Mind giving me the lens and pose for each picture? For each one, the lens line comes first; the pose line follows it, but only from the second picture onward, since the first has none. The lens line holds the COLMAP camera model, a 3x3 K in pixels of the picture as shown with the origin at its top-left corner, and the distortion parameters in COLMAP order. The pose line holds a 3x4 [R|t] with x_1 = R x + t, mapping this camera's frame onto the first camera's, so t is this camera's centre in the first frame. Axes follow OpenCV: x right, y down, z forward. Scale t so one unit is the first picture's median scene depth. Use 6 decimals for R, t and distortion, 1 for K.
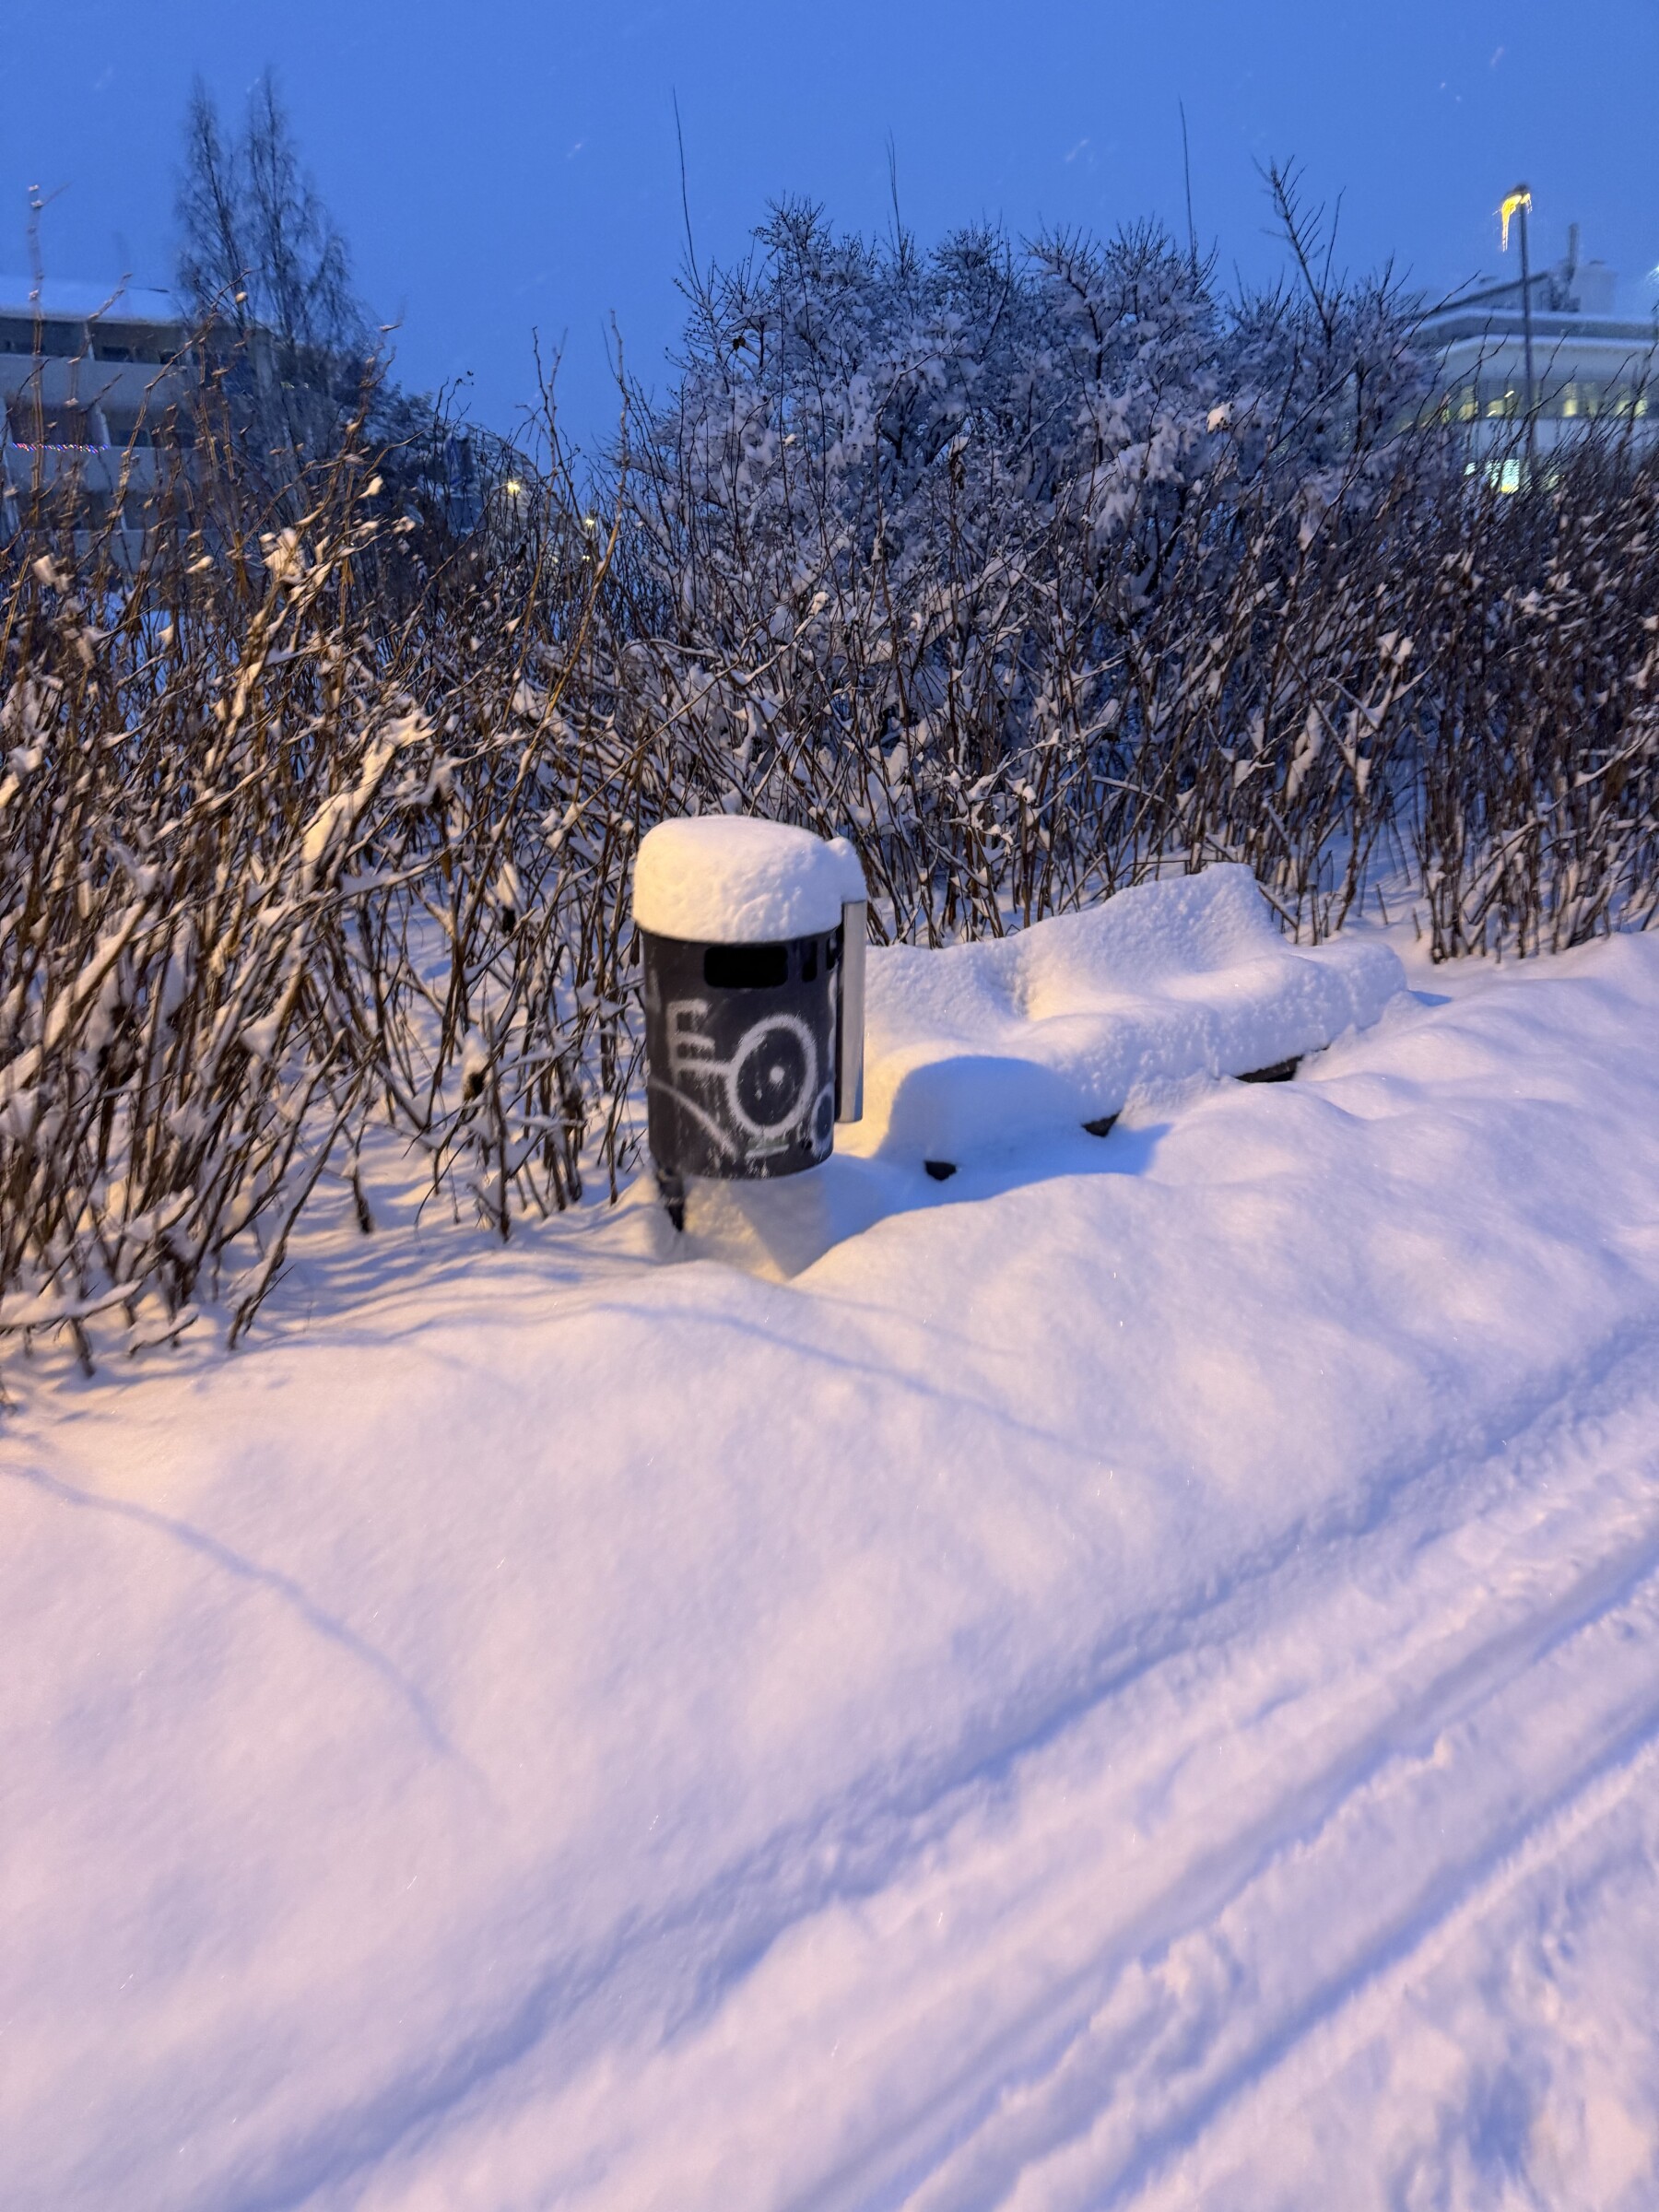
lens RADIAL K [[1543.9, 0, 829.7], [0, 1543.9, 1110.0], [0, 0, 1]] dist [-0.000773, -0.002807]
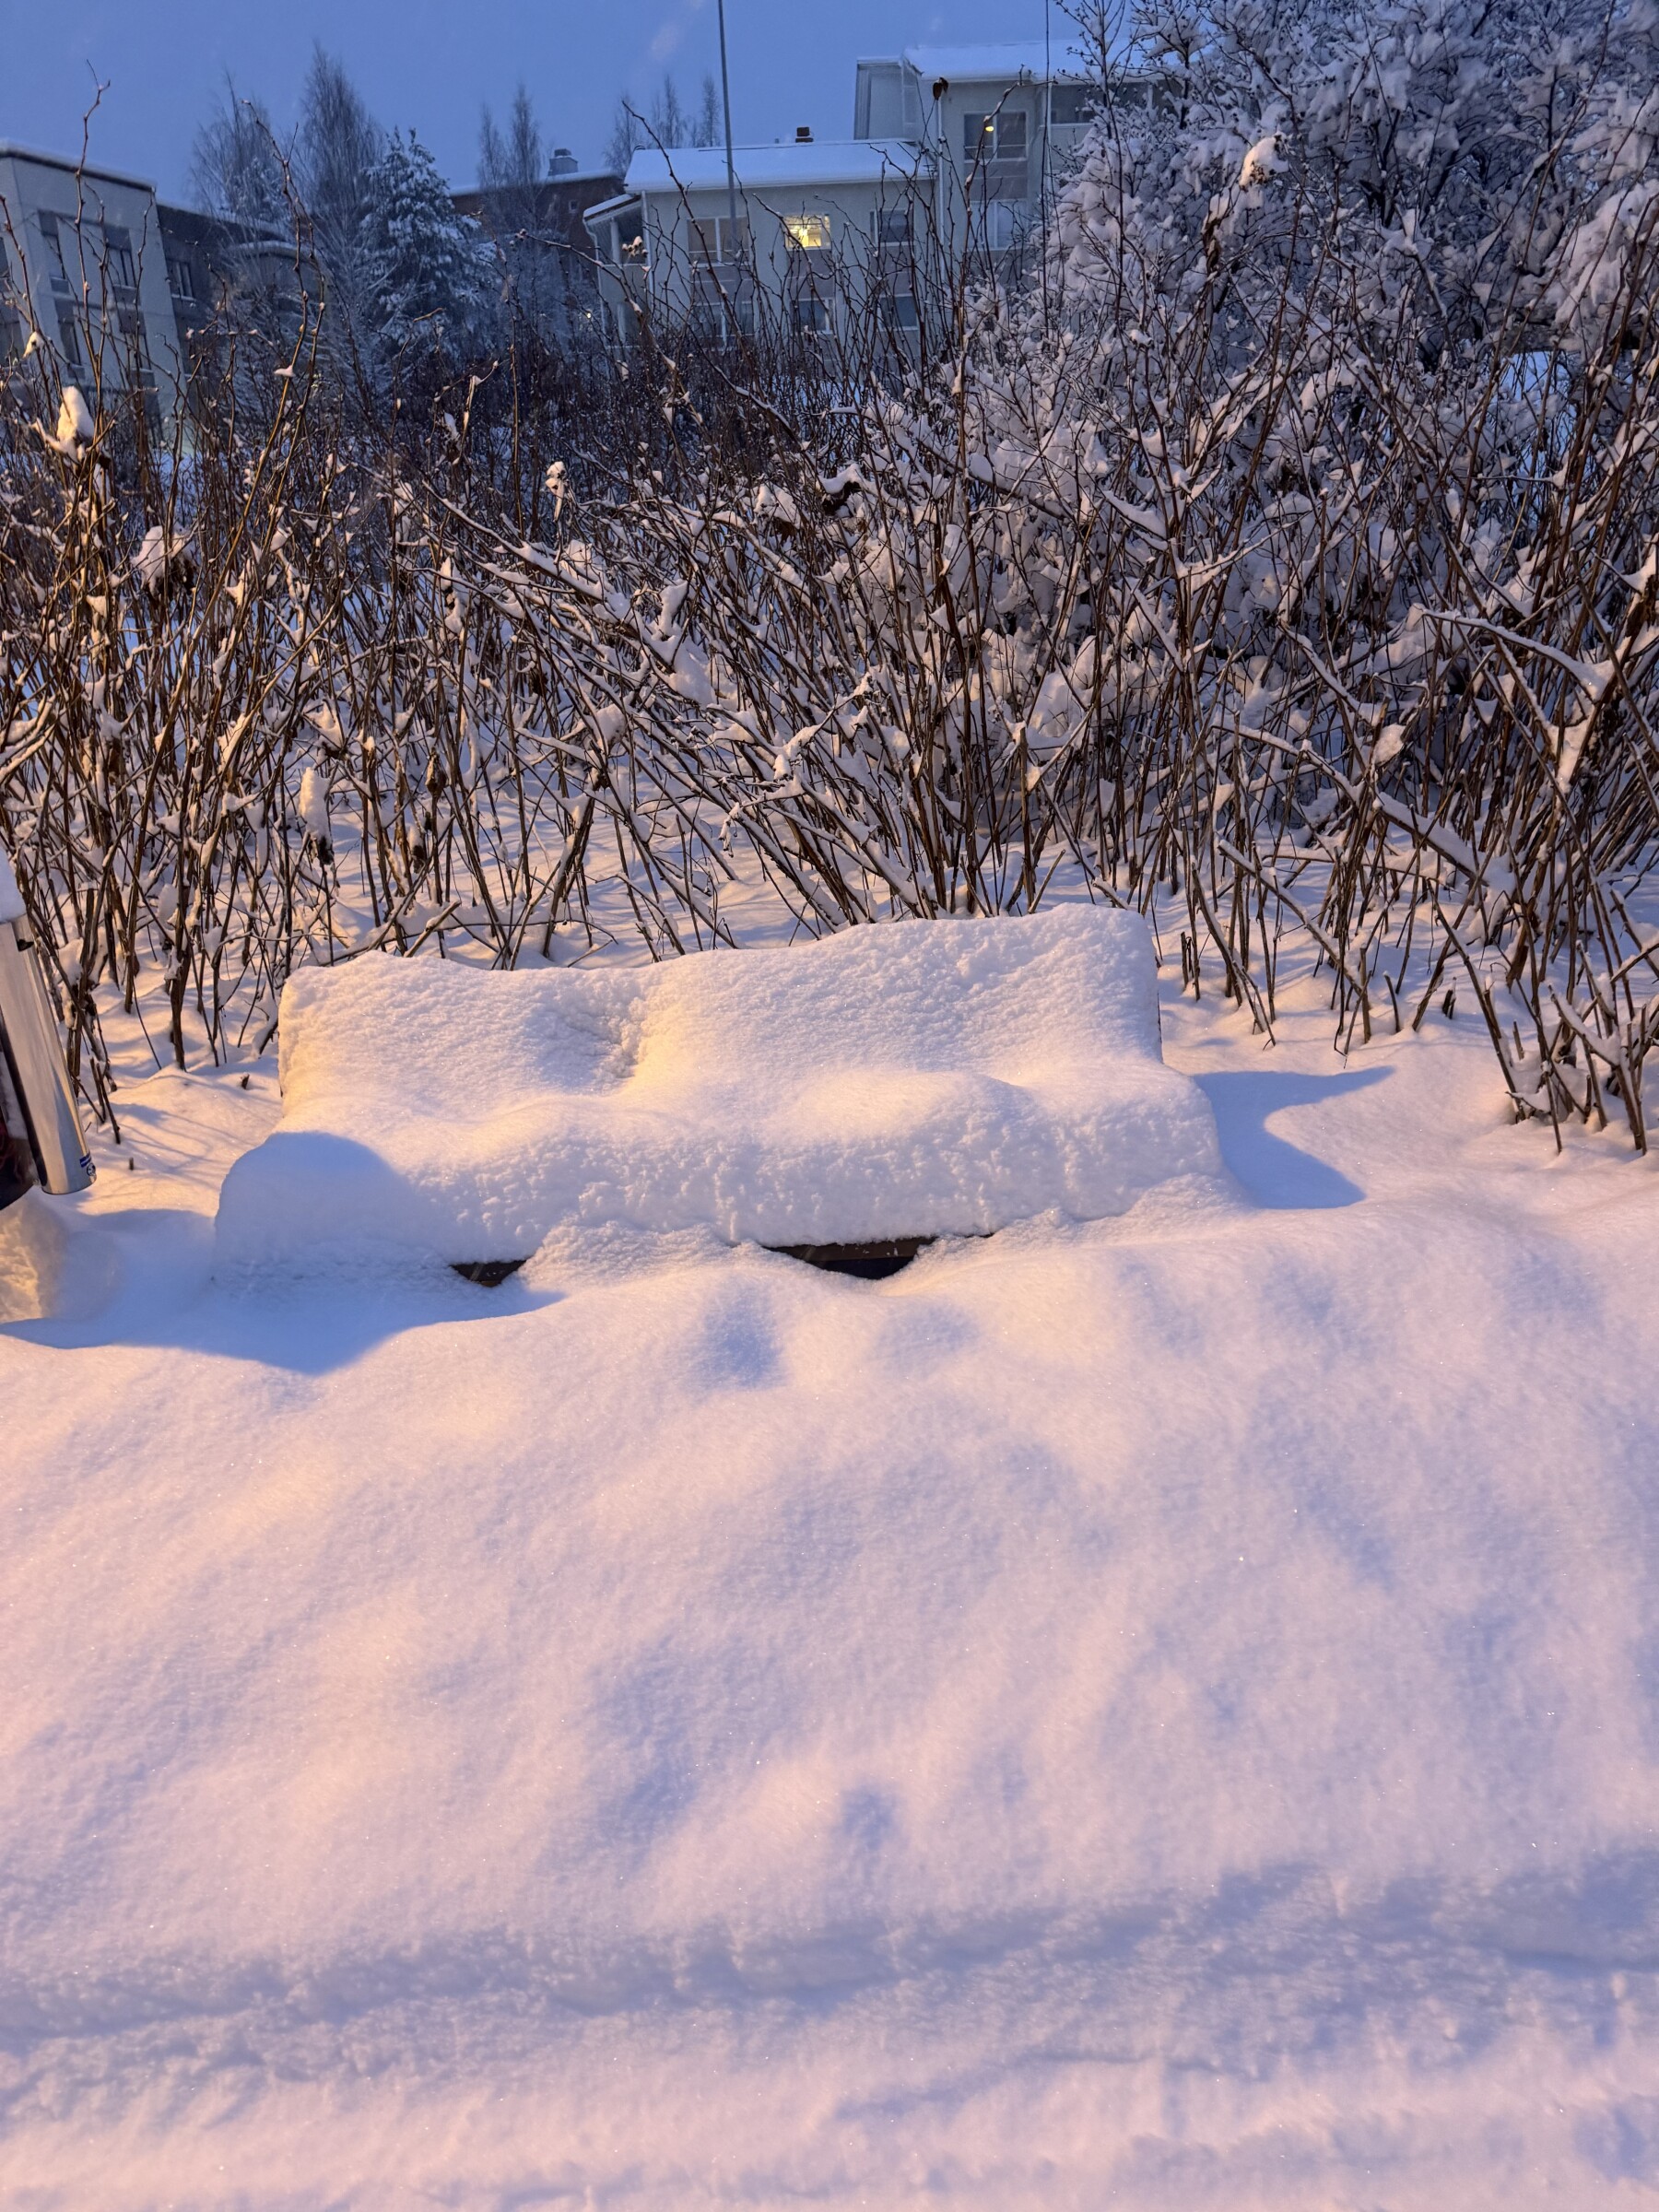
lens RADIAL K [[1543.9, 0, 829.3], [0, 1543.9, 1102.5], [0, 0, 1]] dist [-0.000773, -0.002807]
pose [[0.815084, 0.239701, -0.527429, 0.628324], [-0.169579, 0.969231, 0.178420, -0.208614], [0.553968, -0.055986, 0.830653, 0.464411]]
